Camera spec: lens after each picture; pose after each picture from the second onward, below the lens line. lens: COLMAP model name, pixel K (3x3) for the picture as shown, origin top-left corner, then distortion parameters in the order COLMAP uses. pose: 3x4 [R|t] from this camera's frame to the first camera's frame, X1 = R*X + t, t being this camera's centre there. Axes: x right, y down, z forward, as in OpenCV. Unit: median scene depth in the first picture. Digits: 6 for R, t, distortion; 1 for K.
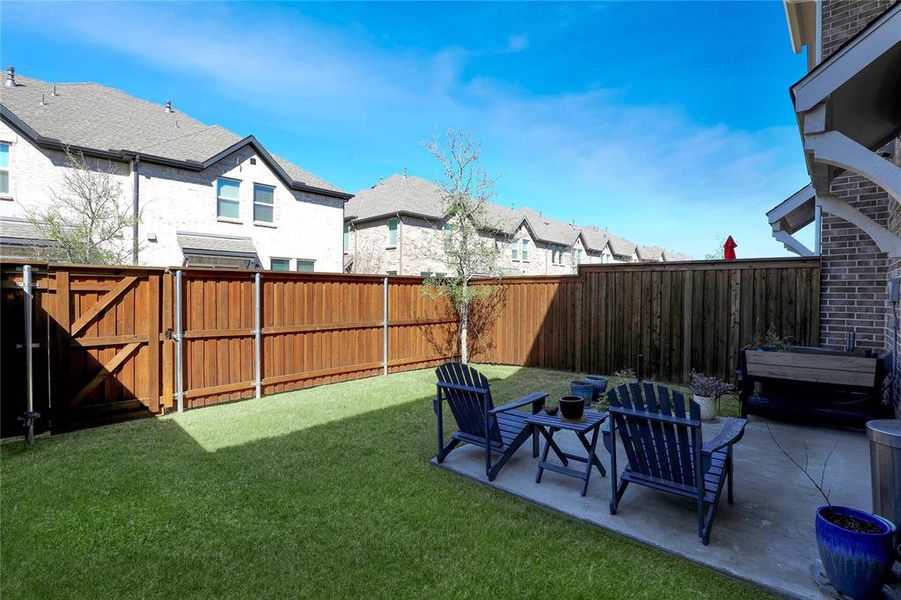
lens RADIAL K [[408.2, 0, 444.6], [0, 408.2, 297.5], [0, 0, 1]] dist [-0.003085, -0.000013]
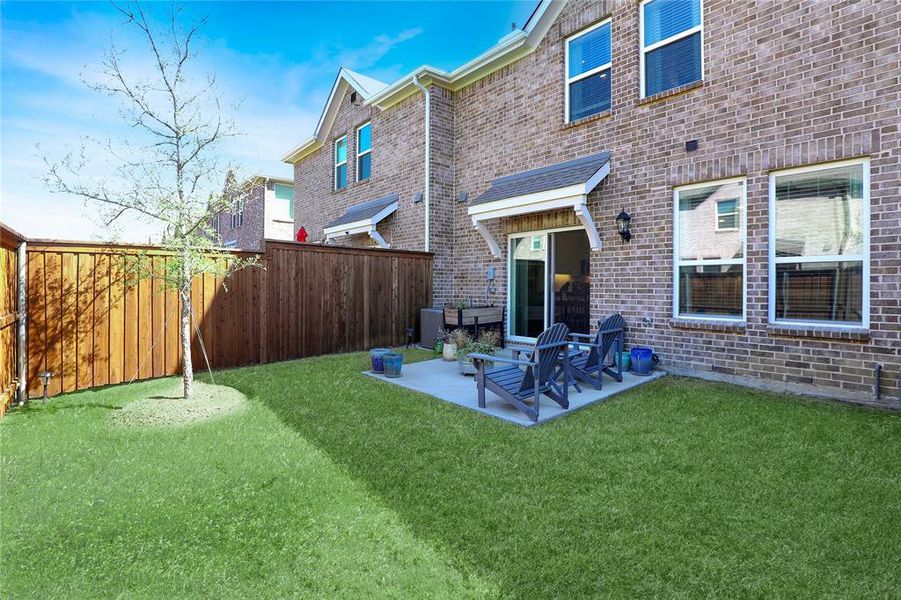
lens RADIAL K [[427.1, 0, 449.1], [0, 427.1, 291.6], [0, 0, 1]] dist [-0.030081, 0.004531]
pose [[0.090648, -0.011344, 0.995818, -0.559482], [0.010174, 0.999893, 0.010465, 0.027159], [-0.995831, 0.009182, 0.090754, 0.555637]]
